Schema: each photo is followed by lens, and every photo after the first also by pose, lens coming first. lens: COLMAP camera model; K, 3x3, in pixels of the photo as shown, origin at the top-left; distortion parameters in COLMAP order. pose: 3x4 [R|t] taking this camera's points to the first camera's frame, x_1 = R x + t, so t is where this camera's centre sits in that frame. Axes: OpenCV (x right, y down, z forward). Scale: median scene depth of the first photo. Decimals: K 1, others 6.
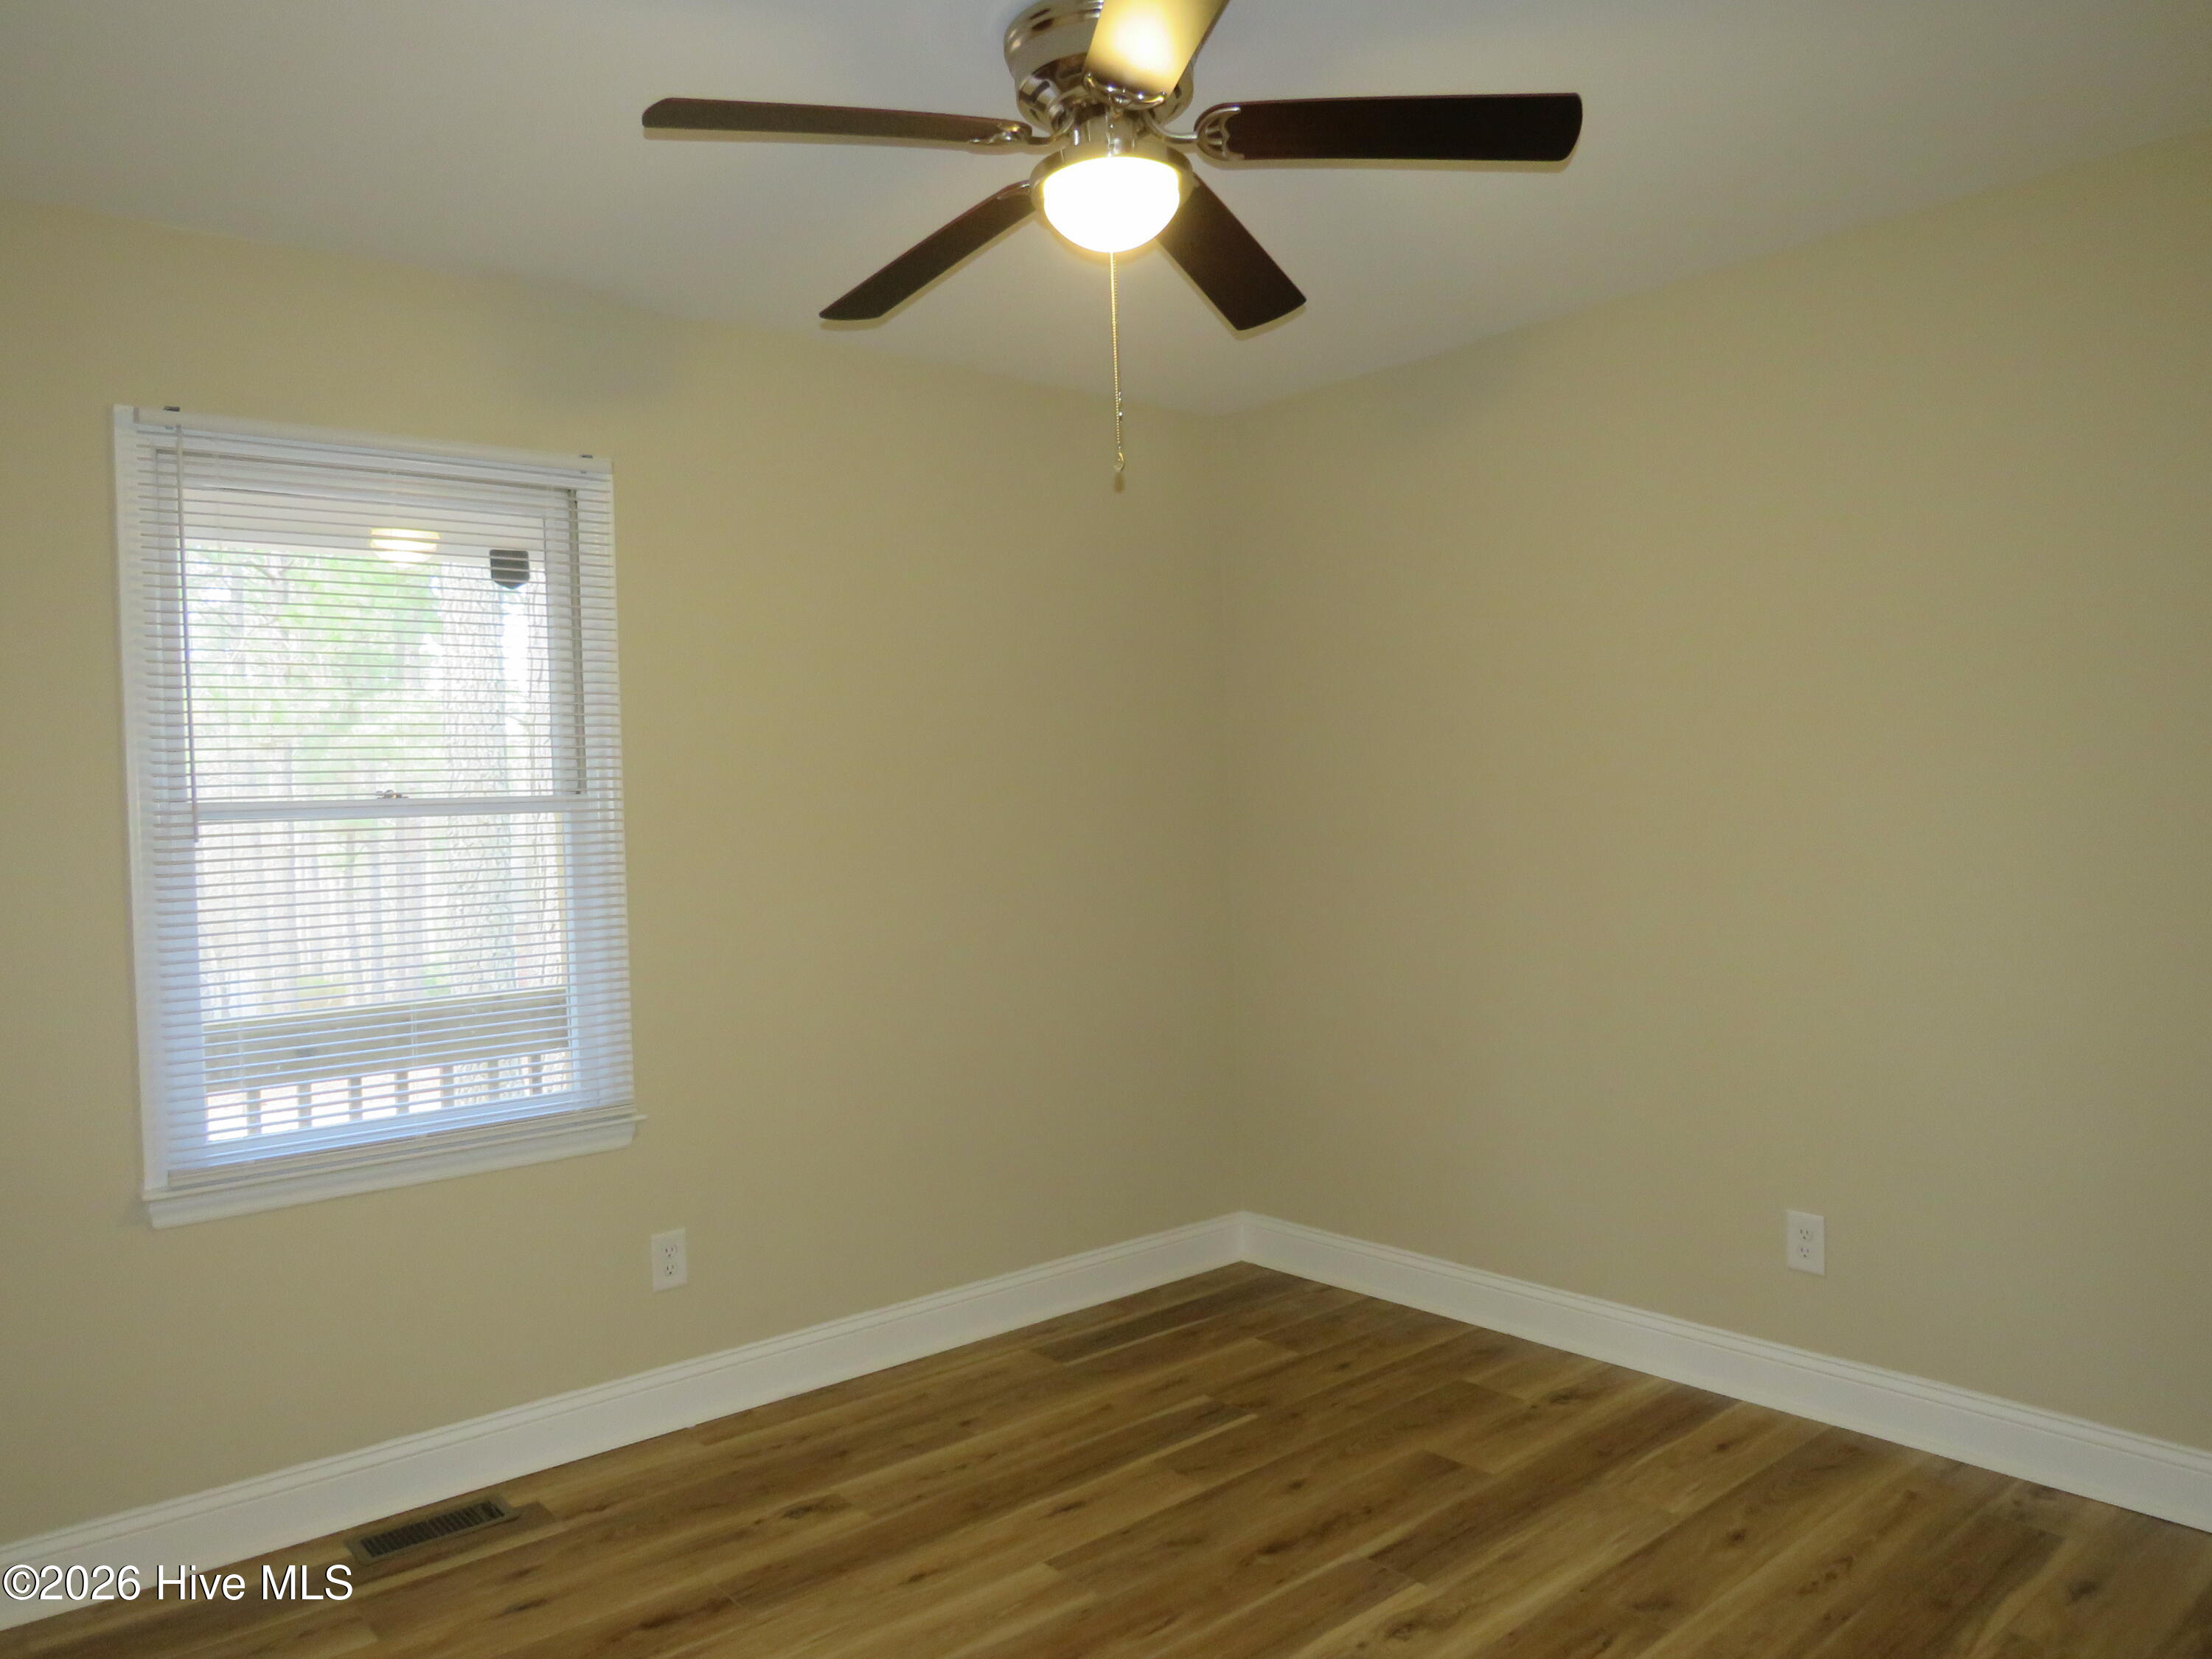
lens RADIAL K [[1576.7, 0, 1098.2], [0, 1576.7, 828.6], [0, 0, 1]] dist [-0.009669, 0.004207]
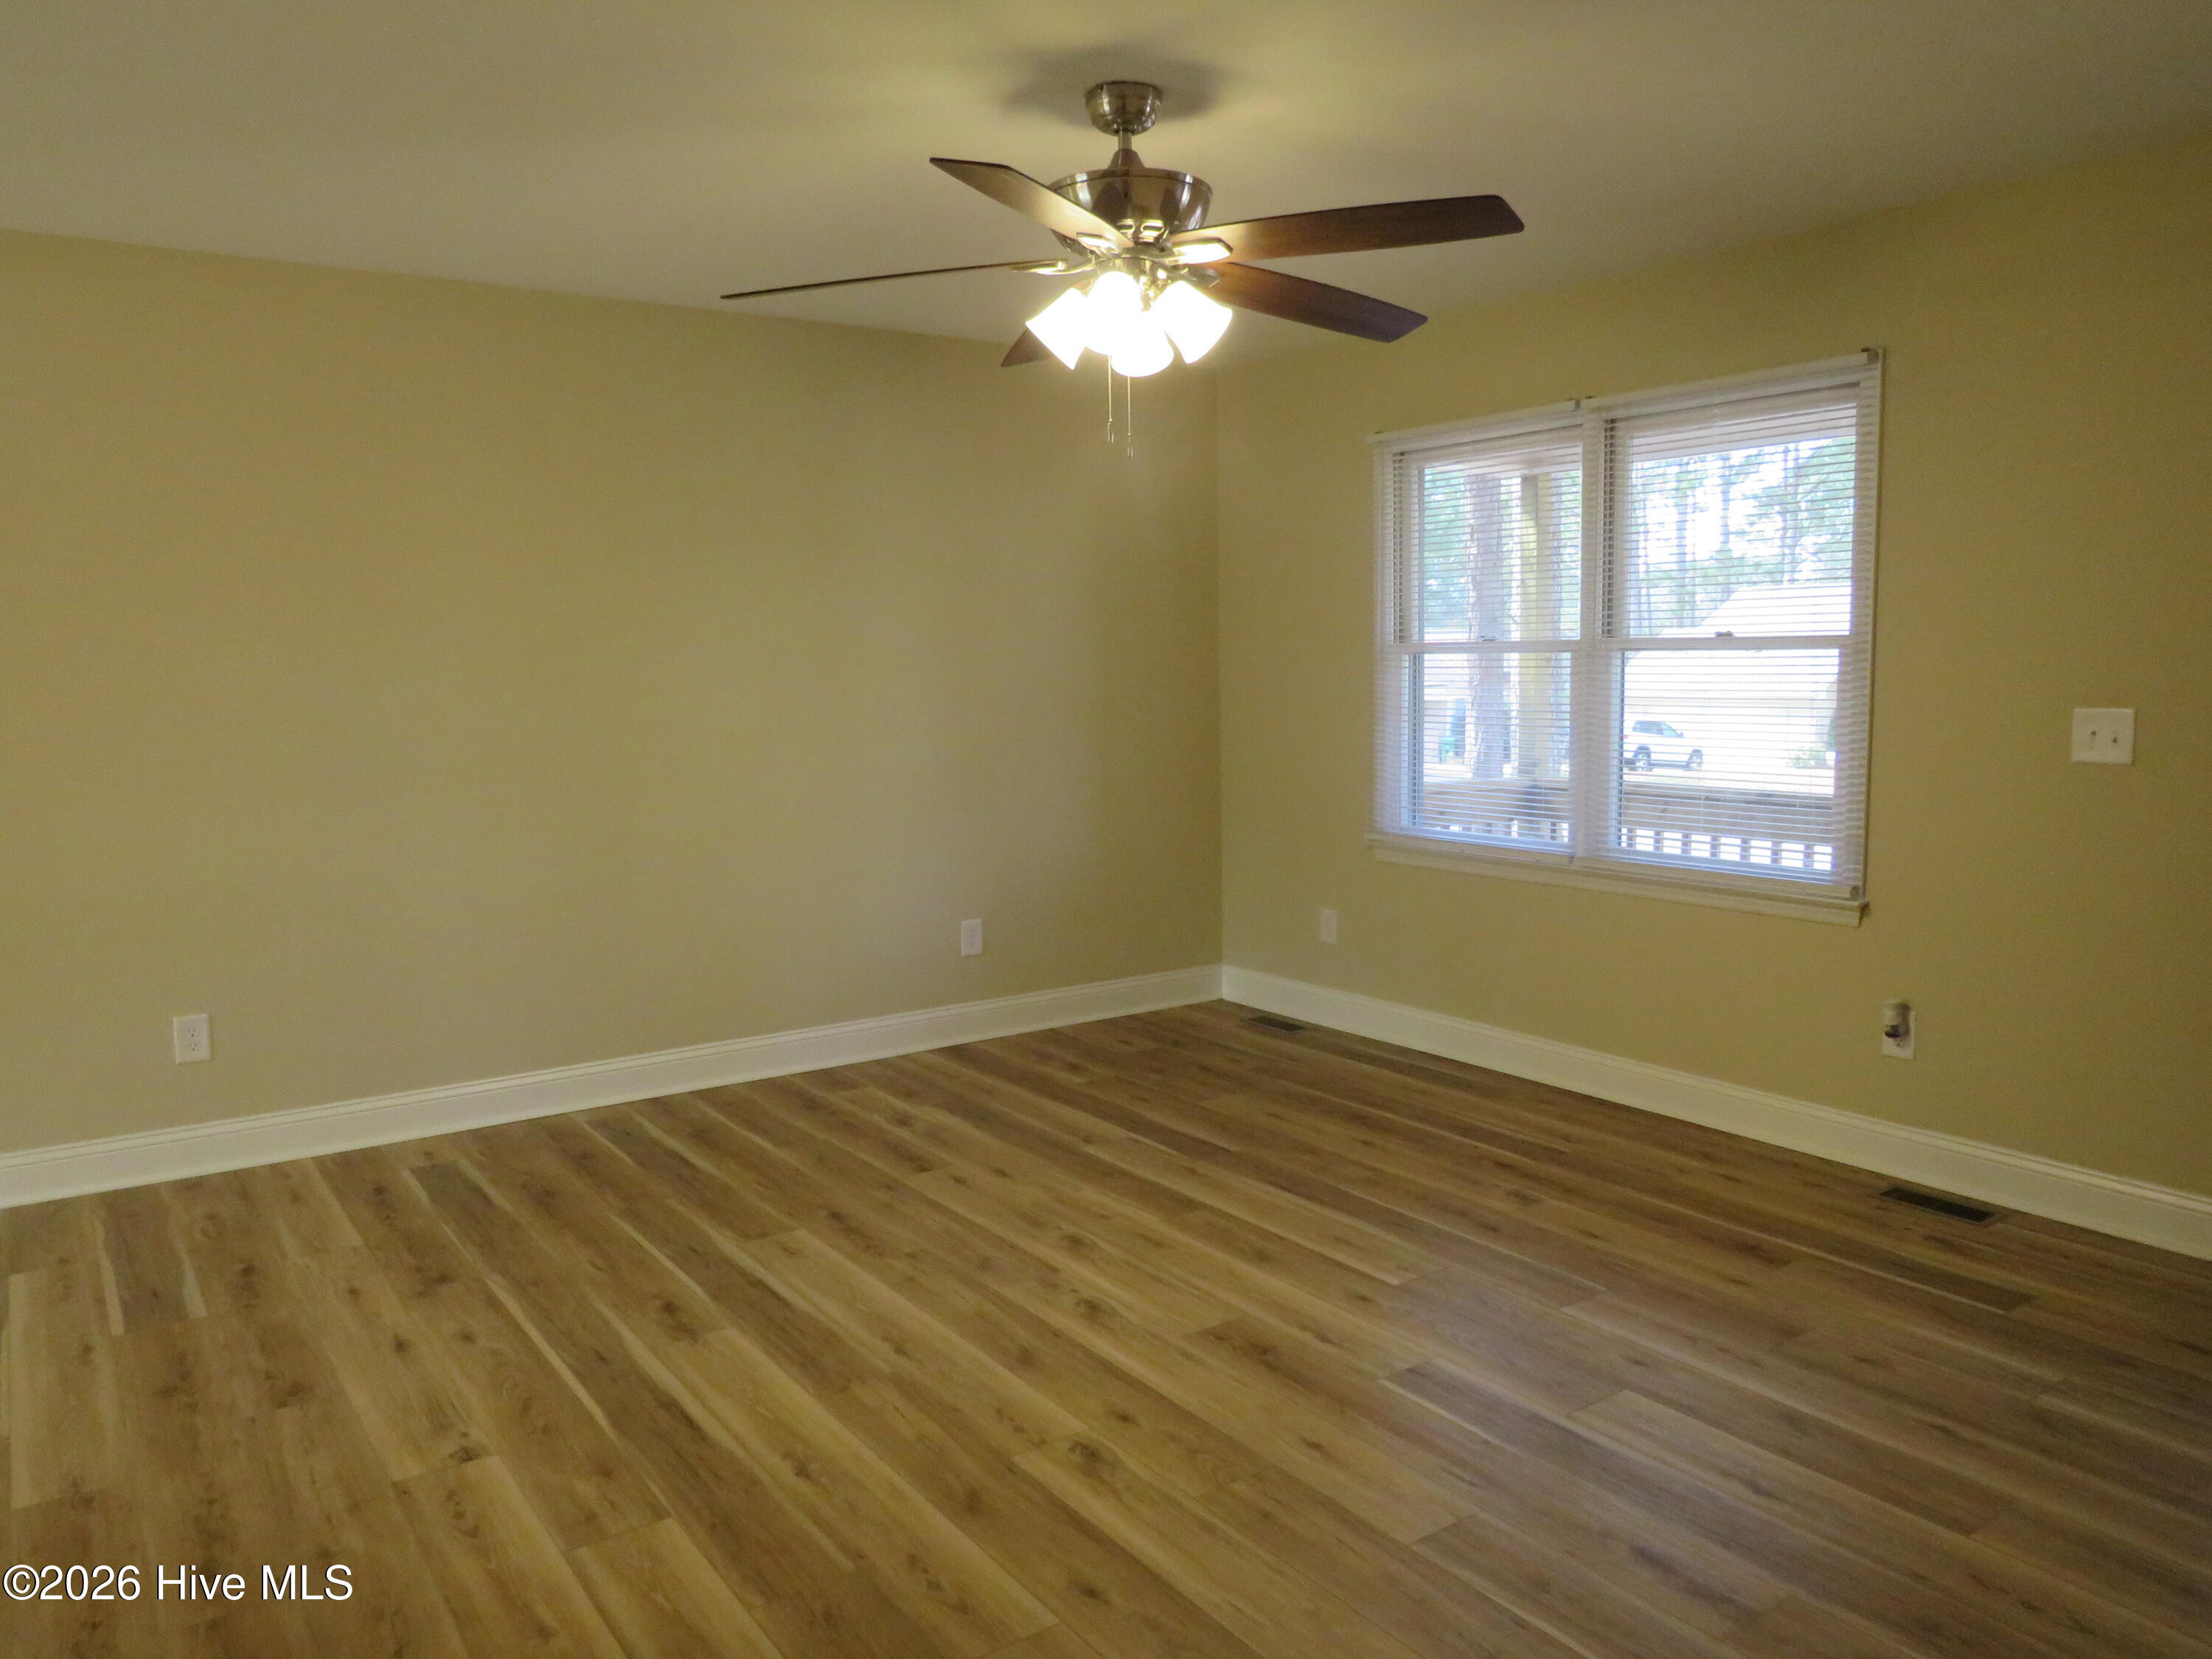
lens RADIAL K [[1576.7, 0, 1098.2], [0, 1576.7, 828.6], [0, 0, 1]] dist [-0.009669, 0.004207]
pose [[-0.095611, 0.138093, -0.985794, 0.990358], [-0.006617, 0.990220, 0.139355, -0.041732], [0.995397, 0.019847, -0.093762, 0.600453]]
